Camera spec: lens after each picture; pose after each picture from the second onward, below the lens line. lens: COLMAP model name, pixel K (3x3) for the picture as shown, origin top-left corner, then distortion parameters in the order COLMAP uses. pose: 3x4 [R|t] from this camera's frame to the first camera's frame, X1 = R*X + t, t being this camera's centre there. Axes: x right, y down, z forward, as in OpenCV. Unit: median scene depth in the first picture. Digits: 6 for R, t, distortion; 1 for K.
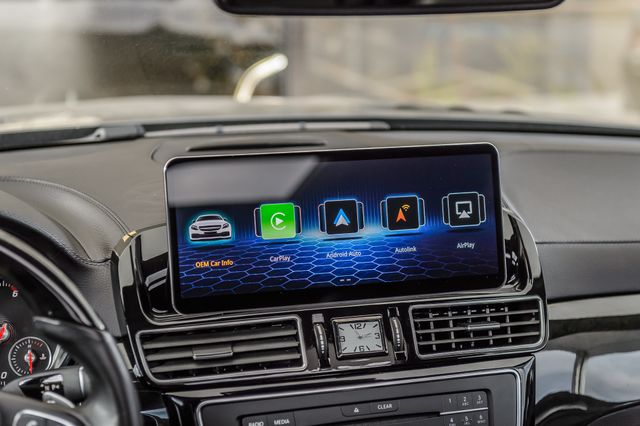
lens RADIAL K [[1262.6, 0, 317.7], [0, 1262.6, 213.1], [0, 0, 1]] dist [0.036125, 0.000000]
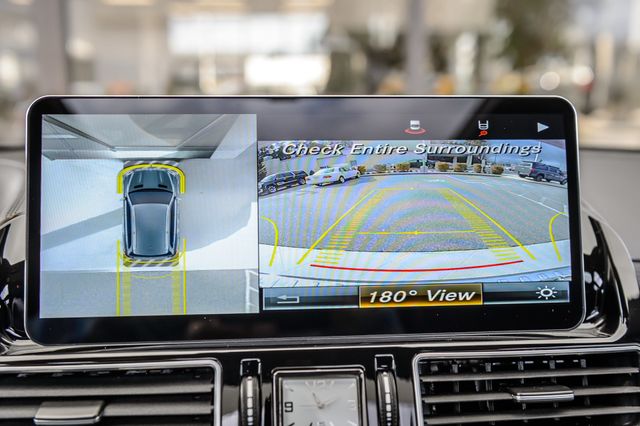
lens RADIAL K [[656.8, 0, 319.8], [0, 656.8, 212.9], [0, 0, 1]] dist [-0.006731, 0.000000]
pose [[0.979604, 0.036277, -0.197635, 0.087658], [-0.044924, 0.998211, -0.039444, 0.021777], [0.195850, 0.047518, 0.979482, 0.688141]]
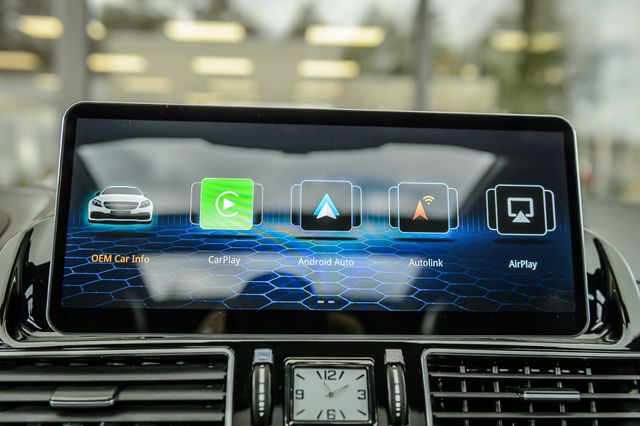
lens RADIAL K [[652.6, 0, 322.4], [0, 652.6, 211.3], [0, 0, 1]] dist [-0.012890, 0.000000]
pose [[0.977397, 0.028261, -0.209516, 0.089189], [-0.067196, 0.981162, -0.181126, 0.068632], [0.200450, 0.191110, 0.960883, 0.677904]]
